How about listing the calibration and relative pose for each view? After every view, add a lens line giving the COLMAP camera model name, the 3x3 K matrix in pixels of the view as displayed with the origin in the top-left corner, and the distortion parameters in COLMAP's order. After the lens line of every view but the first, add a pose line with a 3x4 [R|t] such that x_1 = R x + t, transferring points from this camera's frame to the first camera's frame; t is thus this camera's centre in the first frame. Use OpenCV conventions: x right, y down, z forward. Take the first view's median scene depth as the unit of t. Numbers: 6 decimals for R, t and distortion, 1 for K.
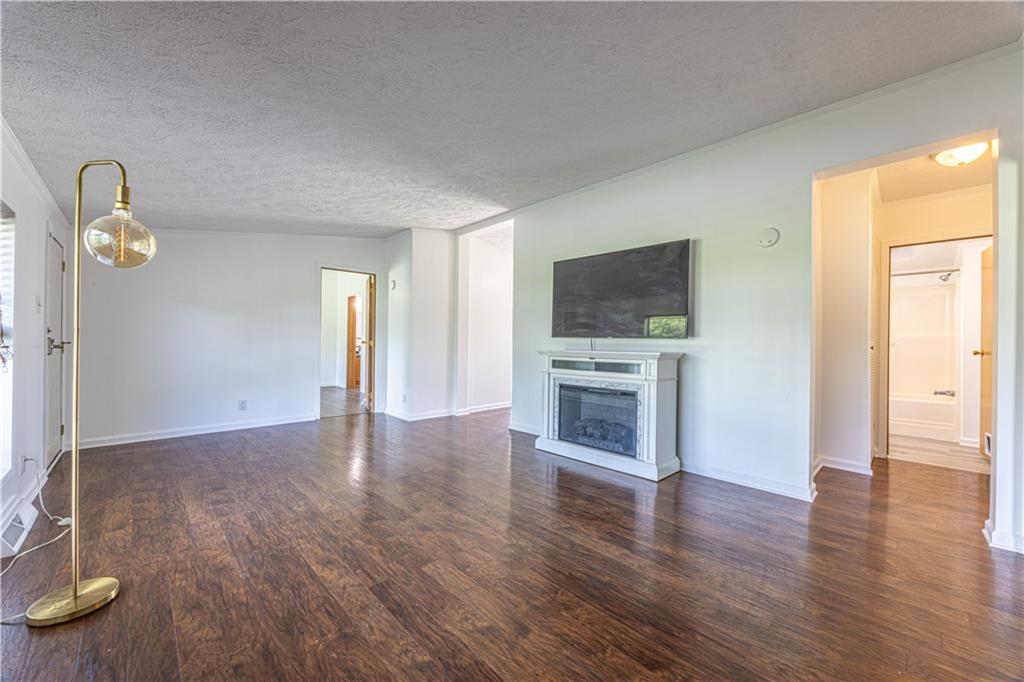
lens RADIAL K [[388.4, 0, 510.5], [0, 388.4, 341.7], [0, 0, 1]] dist [-0.000932, 0.000145]
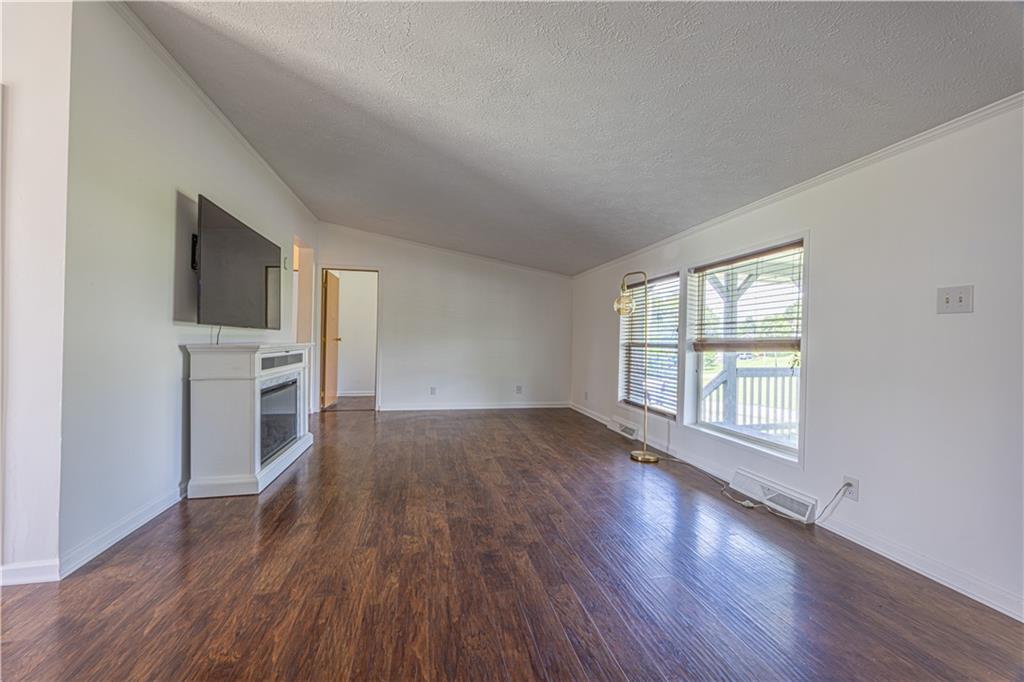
lens RADIAL K [[388.4, 0, 510.5], [0, 388.4, 341.7], [0, 0, 1]] dist [-0.000932, 0.000145]
pose [[-0.853499, -0.031717, 0.520128, -0.715057], [-0.034483, 0.999396, 0.004358, -0.002345], [-0.519952, -0.014216, -0.854077, 1.505961]]
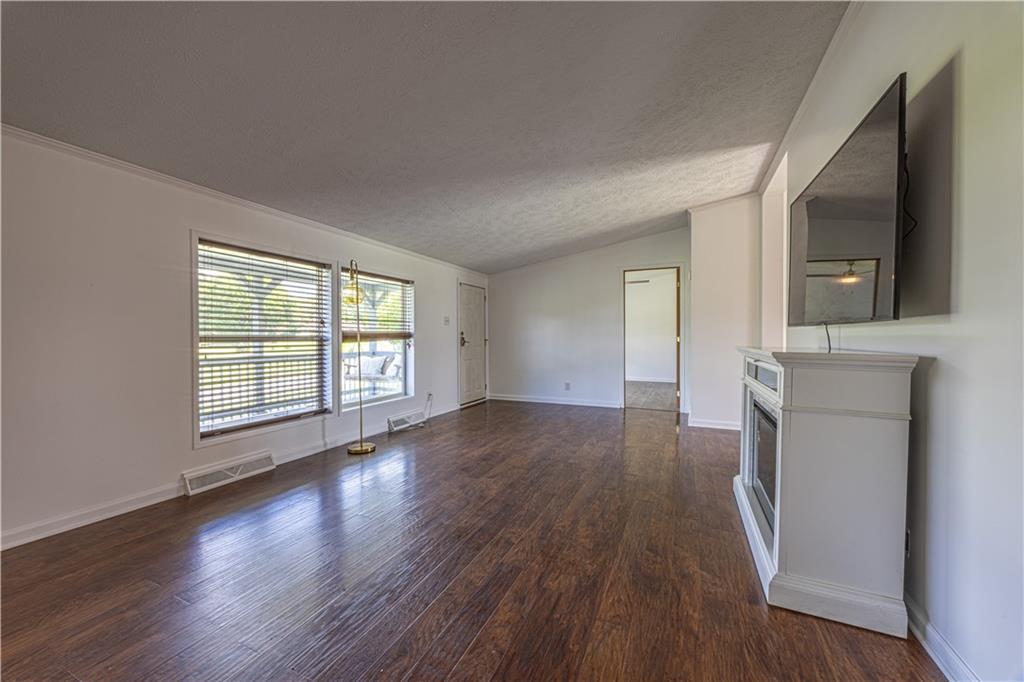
lens RADIAL K [[388.4, 0, 510.5], [0, 388.4, 341.7], [0, 0, 1]] dist [-0.000932, 0.000145]
pose [[0.371885, -0.001831, -0.928277, 0.621515], [0.006941, 0.999976, 0.000808, 0.010210], [0.928253, -0.006744, 0.371888, 0.425436]]
